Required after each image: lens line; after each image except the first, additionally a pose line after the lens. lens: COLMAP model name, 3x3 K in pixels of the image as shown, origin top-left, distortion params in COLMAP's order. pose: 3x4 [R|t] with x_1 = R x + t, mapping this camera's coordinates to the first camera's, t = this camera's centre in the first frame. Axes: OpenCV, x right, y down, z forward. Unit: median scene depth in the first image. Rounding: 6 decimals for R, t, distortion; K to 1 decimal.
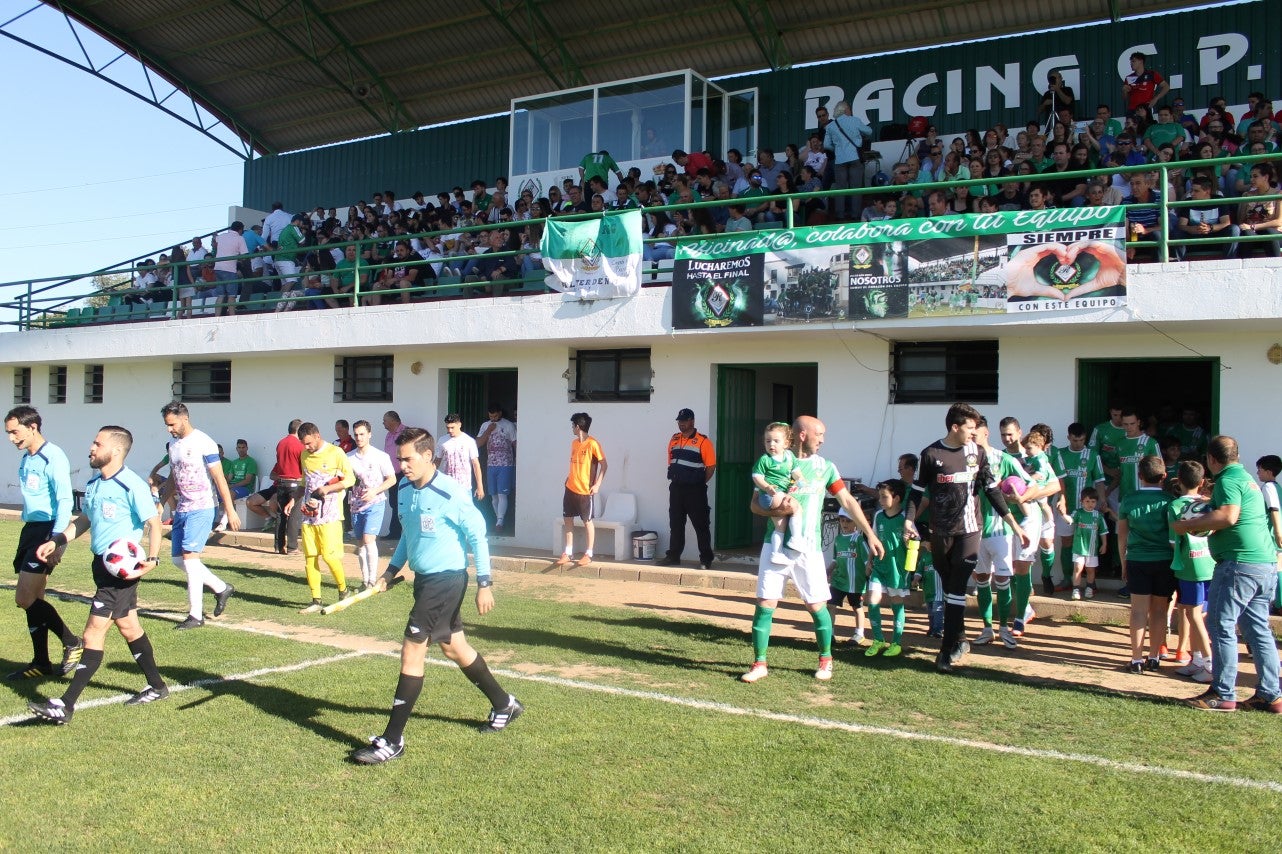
lens RADIAL K [[1104.7, 0, 641.0], [0, 1104.7, 427.0], [0, 0, 1]] dist [-0.162651, 0.154072]
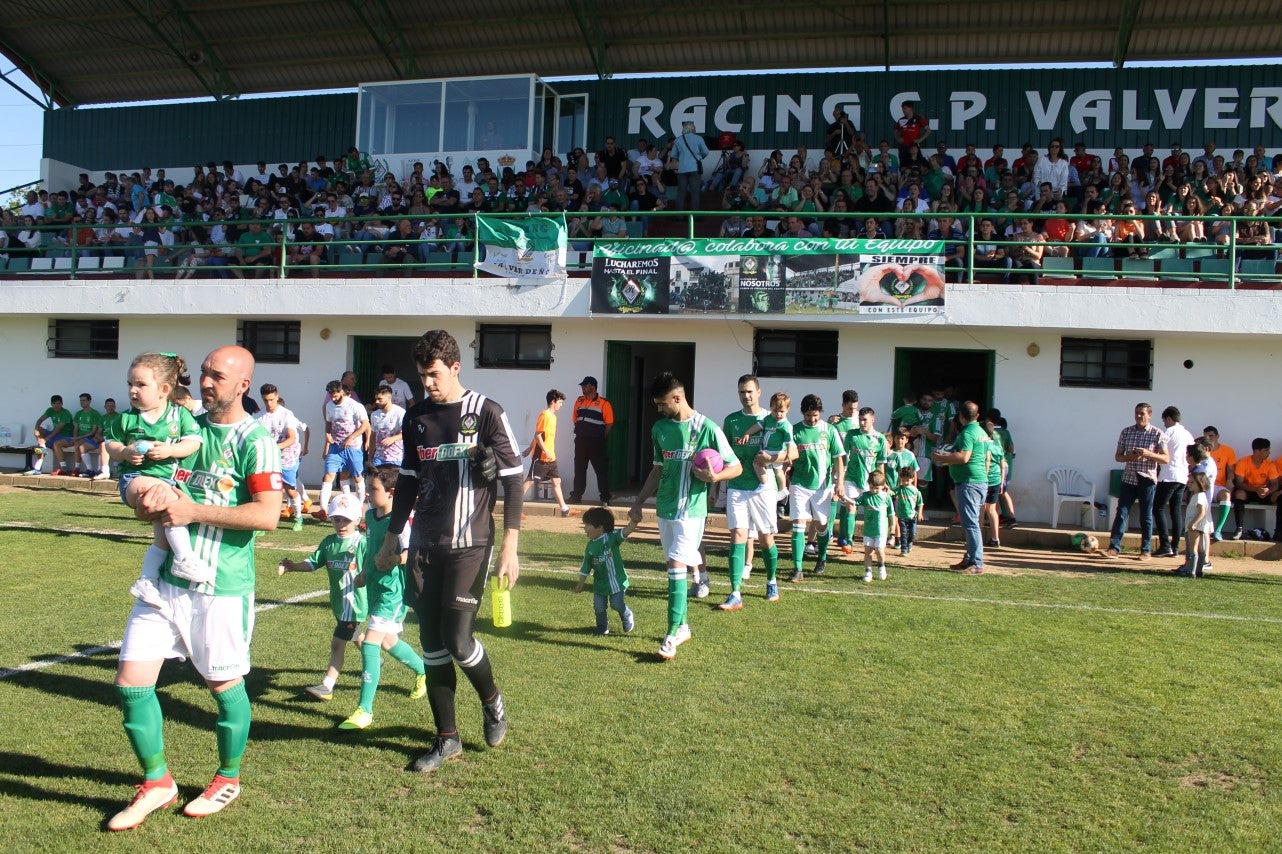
lens RADIAL K [[1104.7, 0, 641.0], [0, 1104.7, 427.0], [0, 0, 1]] dist [-0.162651, 0.154072]
pose [[0.960662, 0.009690, 0.277552, -0.265468], [-0.019693, 0.999252, 0.033278, -0.002607], [-0.277022, -0.037435, 0.960134, -0.218589]]
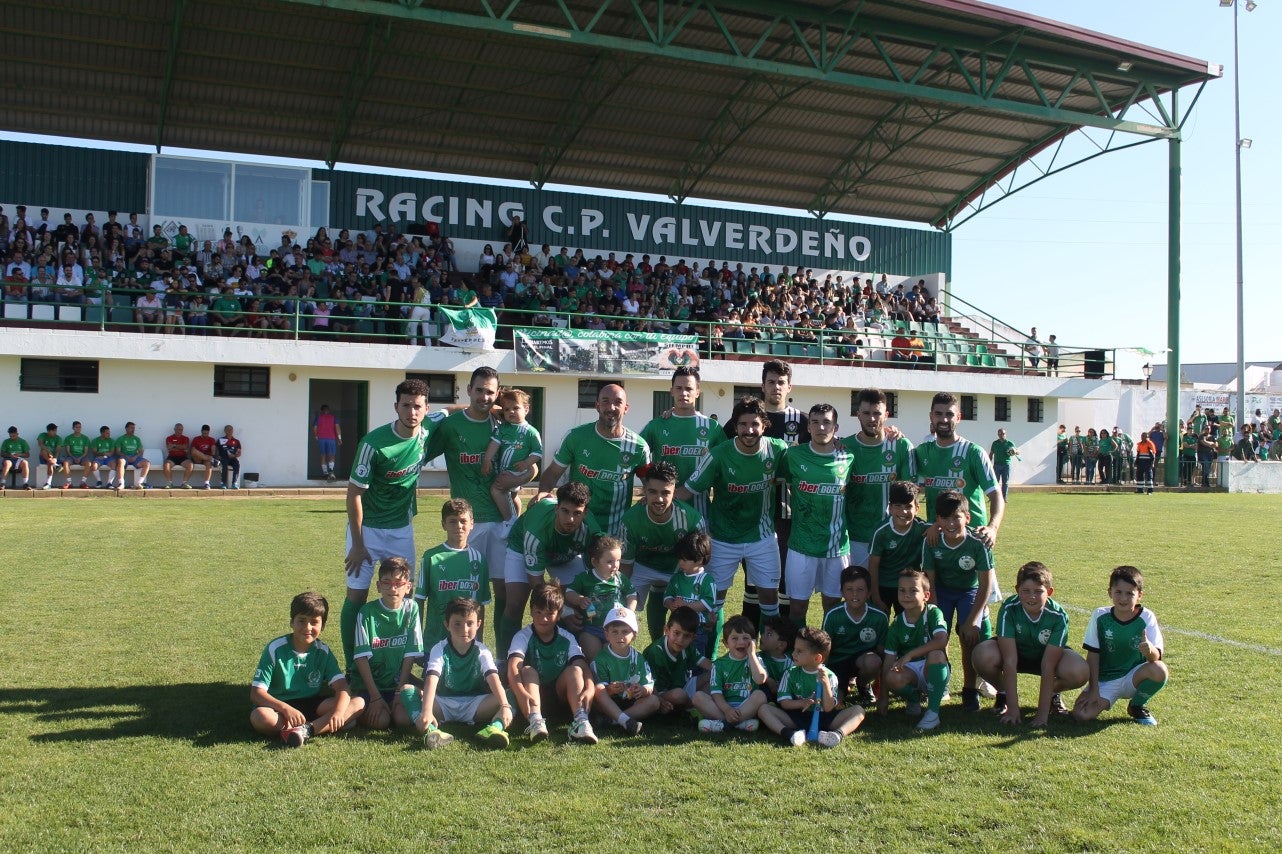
lens RADIAL K [[1354.9, 0, 641.0], [0, 1354.9, 427.0], [0, 0, 1]] dist [-0.135017, 0.153278]
pose [[0.583338, -0.000024, 0.812229, -1.928489], [-0.015360, 0.999821, 0.011061, -0.014956], [-0.812084, -0.018928, 0.583233, -0.689363]]
